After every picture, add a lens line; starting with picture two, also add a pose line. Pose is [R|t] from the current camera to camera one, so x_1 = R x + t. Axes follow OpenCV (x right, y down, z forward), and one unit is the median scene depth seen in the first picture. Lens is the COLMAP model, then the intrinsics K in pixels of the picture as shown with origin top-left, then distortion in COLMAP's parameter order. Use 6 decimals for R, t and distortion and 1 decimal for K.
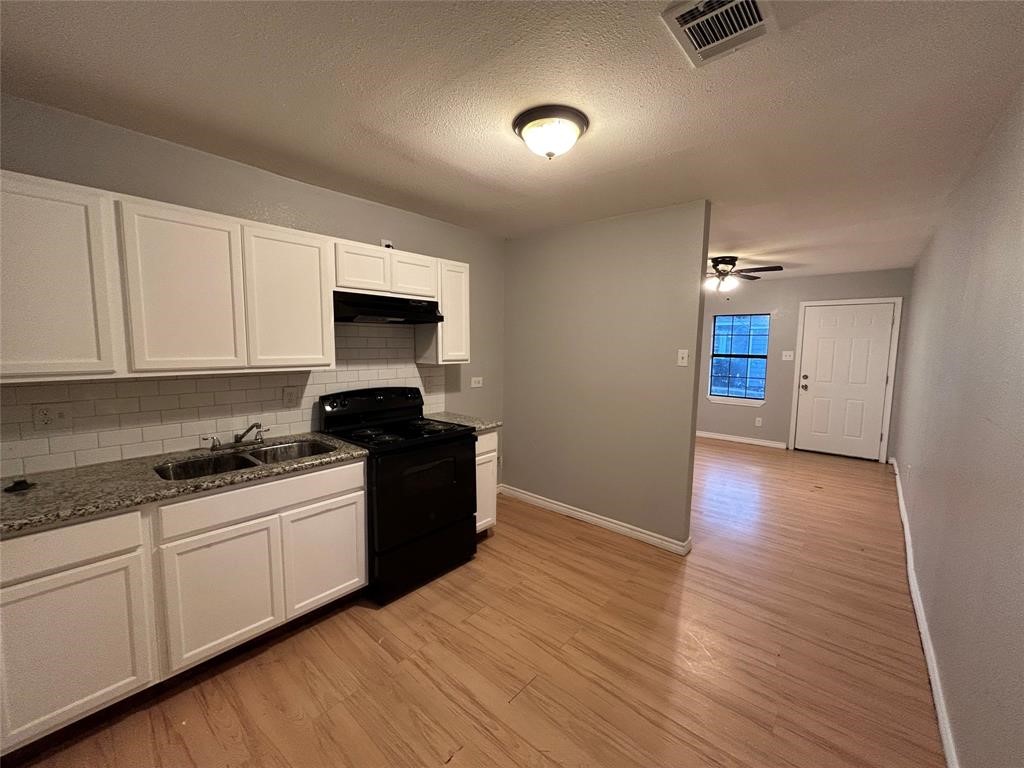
lens RADIAL K [[414.8, 0, 512.0], [0, 414.8, 384.0], [0, 0, 1]] dist [-0.001838, -0.000111]
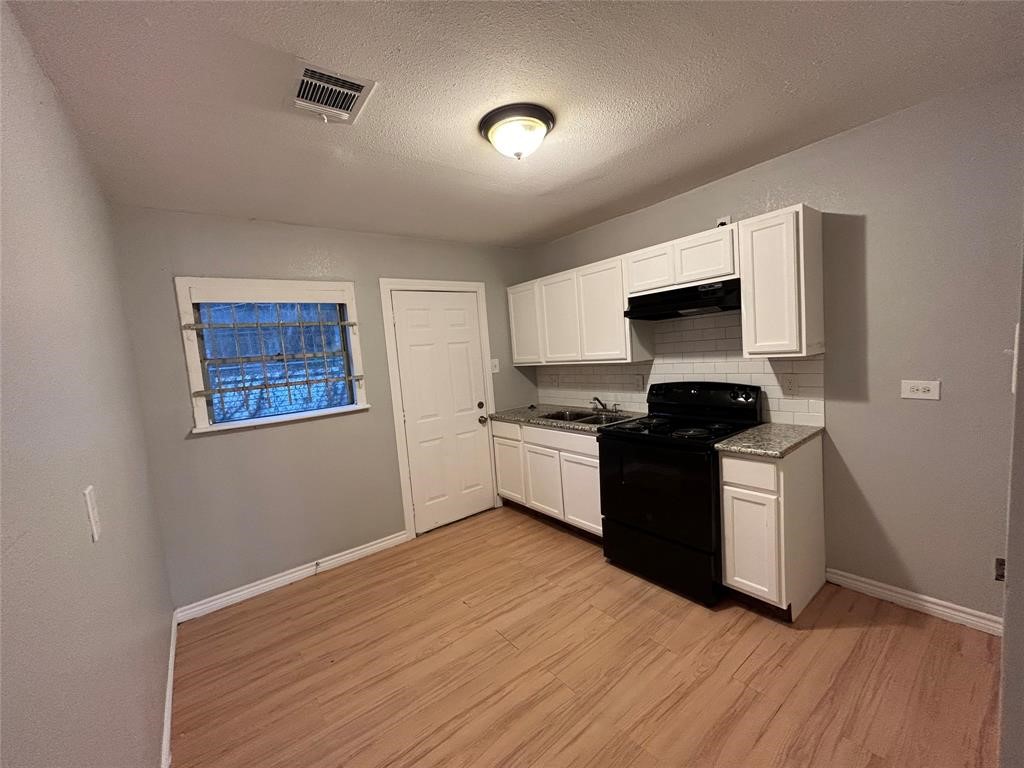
lens RADIAL K [[414.8, 0, 512.0], [0, 414.8, 384.0], [0, 0, 1]] dist [-0.001838, -0.000111]
pose [[-0.205627, 0.083010, -0.975104, 0.872171], [-0.020632, 0.995807, 0.089123, -0.077367], [0.978413, 0.038445, -0.203052, 0.955265]]
